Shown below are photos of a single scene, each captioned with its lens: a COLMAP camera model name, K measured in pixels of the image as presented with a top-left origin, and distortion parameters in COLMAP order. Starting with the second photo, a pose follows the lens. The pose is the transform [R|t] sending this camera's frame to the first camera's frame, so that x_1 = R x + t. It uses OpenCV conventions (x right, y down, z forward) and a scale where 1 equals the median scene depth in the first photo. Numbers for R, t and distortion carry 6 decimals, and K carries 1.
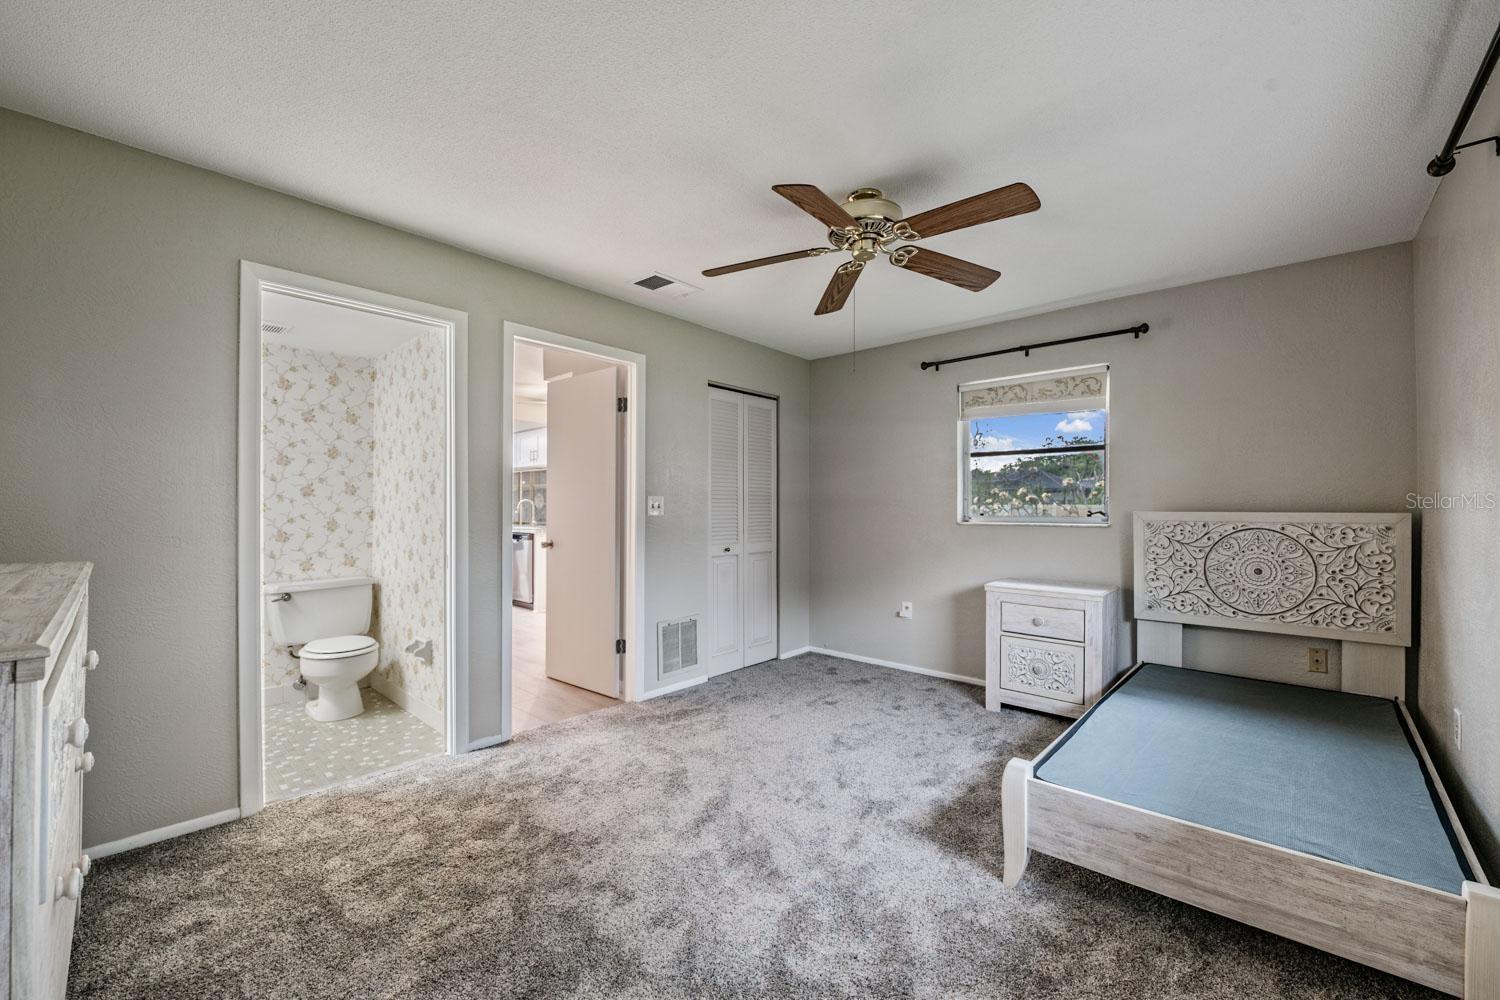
lens RADIAL K [[593.9, 0, 789.6], [0, 593.9, 506.4], [0, 0, 1]] dist [-0.009125, -0.002419]
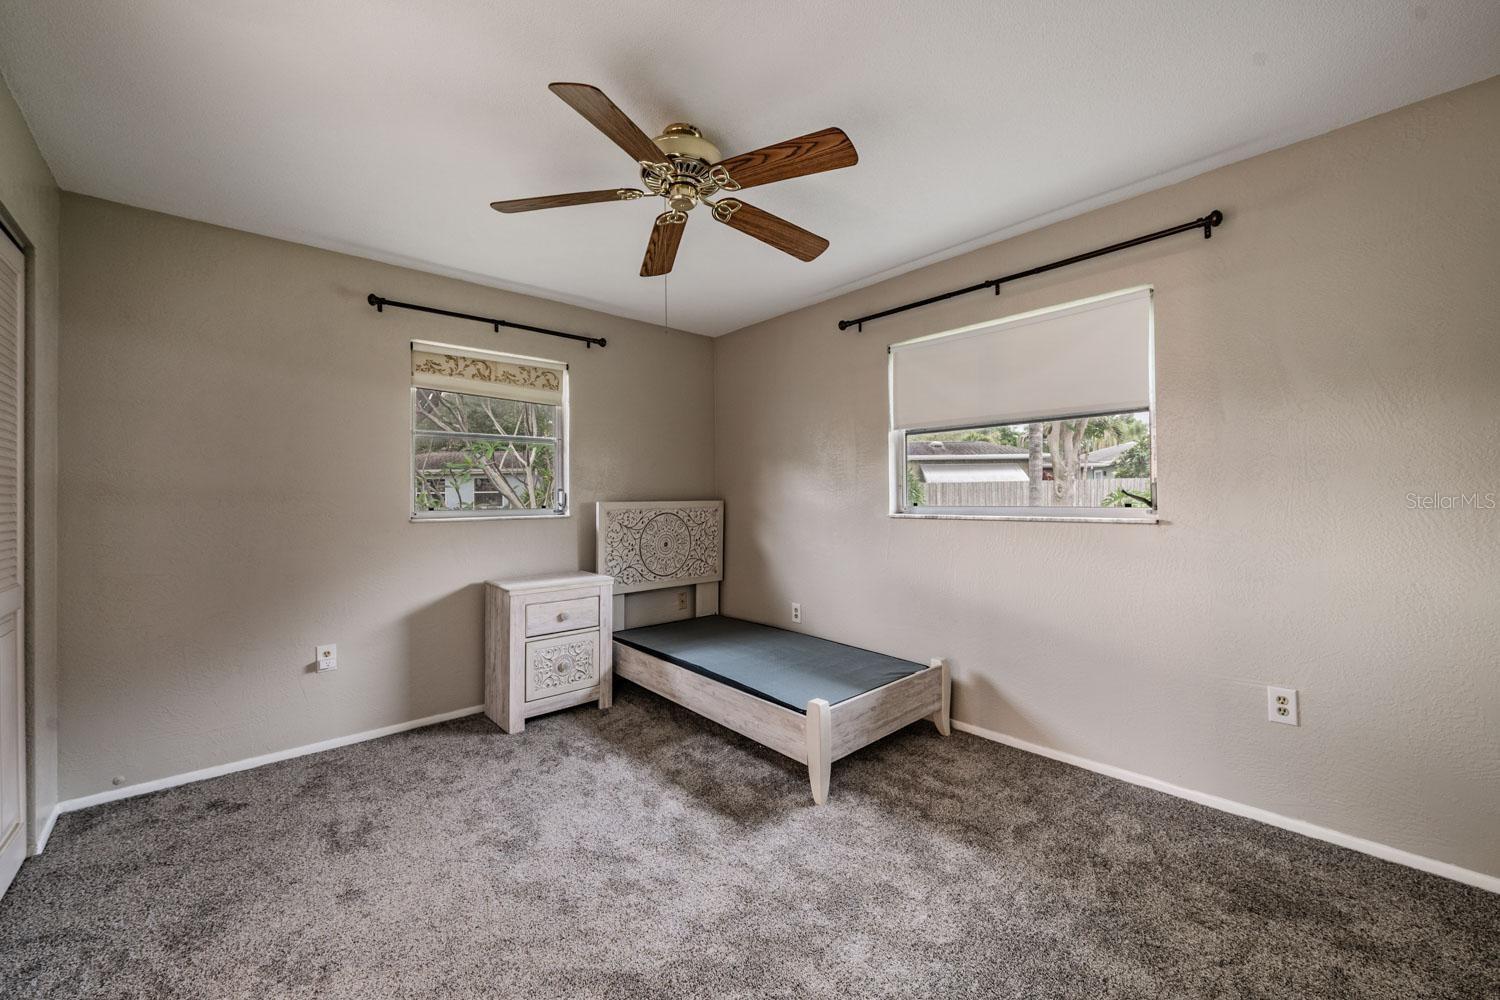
lens RADIAL K [[593.9, 0, 753.1], [0, 593.9, 493.0], [0, 0, 1]] dist [-0.009125, -0.002419]
pose [[0.118176, 0.004739, 0.992981, -0.524742], [0.007846, 0.999953, -0.005707, -0.000118], [-0.992962, 0.008466, 0.118133, 0.595706]]
